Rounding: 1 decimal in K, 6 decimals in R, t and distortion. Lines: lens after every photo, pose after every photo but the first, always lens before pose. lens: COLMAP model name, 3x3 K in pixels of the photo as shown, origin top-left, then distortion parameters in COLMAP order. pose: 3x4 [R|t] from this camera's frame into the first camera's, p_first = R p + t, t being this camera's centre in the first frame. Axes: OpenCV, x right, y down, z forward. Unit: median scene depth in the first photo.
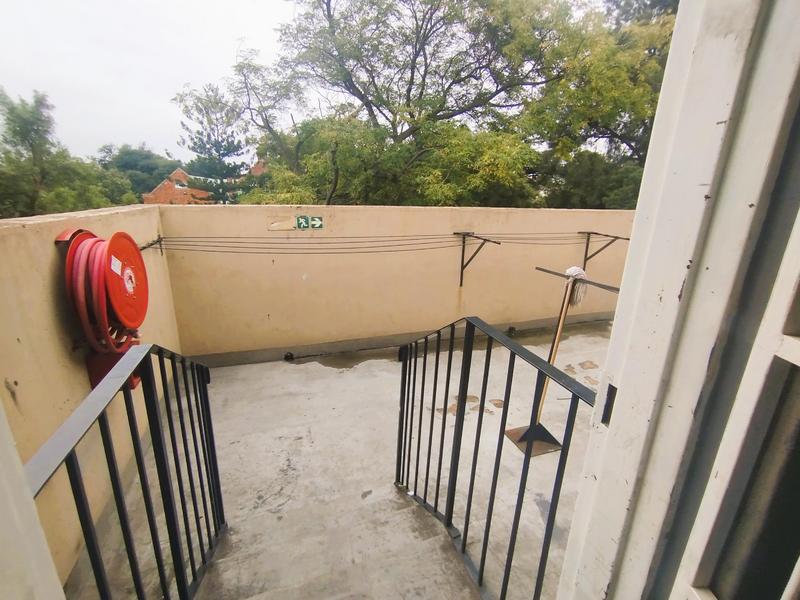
lens RADIAL K [[363.8, 0, 402.0], [0, 363.8, 295.1], [0, 0, 1]] dist [-0.034593, 0.019584]
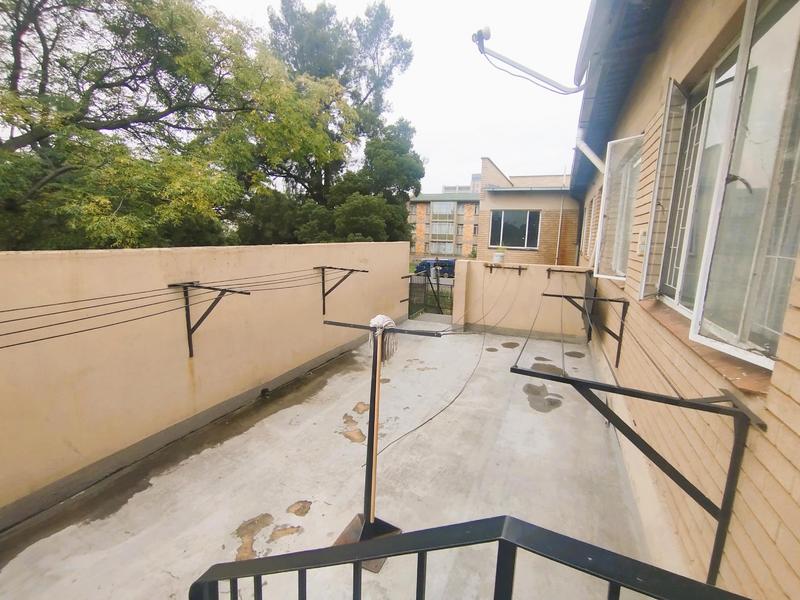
lens RADIAL K [[363.8, 0, 402.0], [0, 363.8, 295.1], [0, 0, 1]] dist [-0.034593, 0.019584]
pose [[0.686560, -0.131037, 0.715167, -0.016945], [0.194848, 0.980806, -0.007345, -0.023211], [-0.700478, 0.144392, 0.698915, 0.080186]]
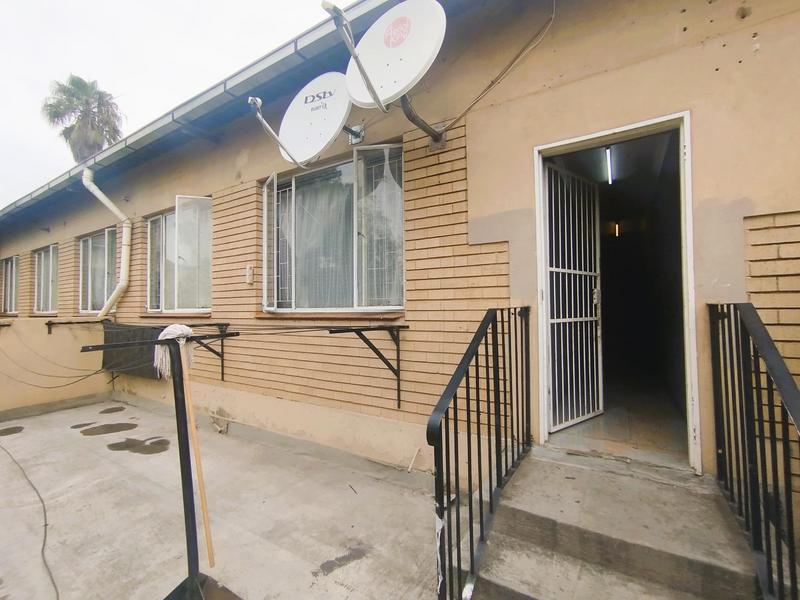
lens RADIAL K [[363.8, 0, 402.0], [0, 363.8, 295.1], [0, 0, 1]] dist [-0.034593, 0.019584]
pose [[-0.618632, 0.003767, 0.785672, -0.081985], [0.213998, 0.962989, 0.163883, -0.033990], [-0.755976, 0.269516, -0.596542, 0.229337]]
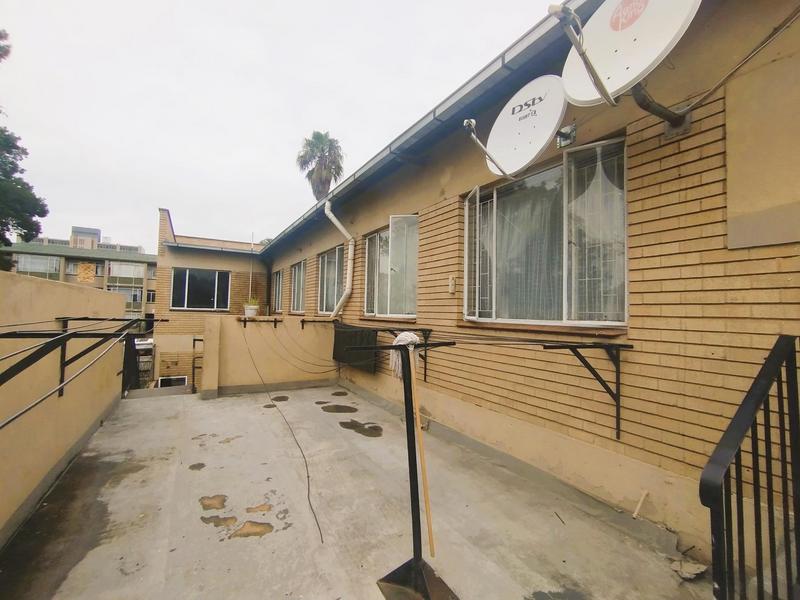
lens RADIAL K [[363.8, 0, 402.0], [0, 363.8, 295.1], [0, 0, 1]] dist [-0.034593, 0.019584]
pose [[-0.176527, 0.013489, 0.984203, -0.074962], [0.244783, 0.969094, 0.030623, -0.040687], [-0.953373, 0.246322, -0.174373, 0.242922]]
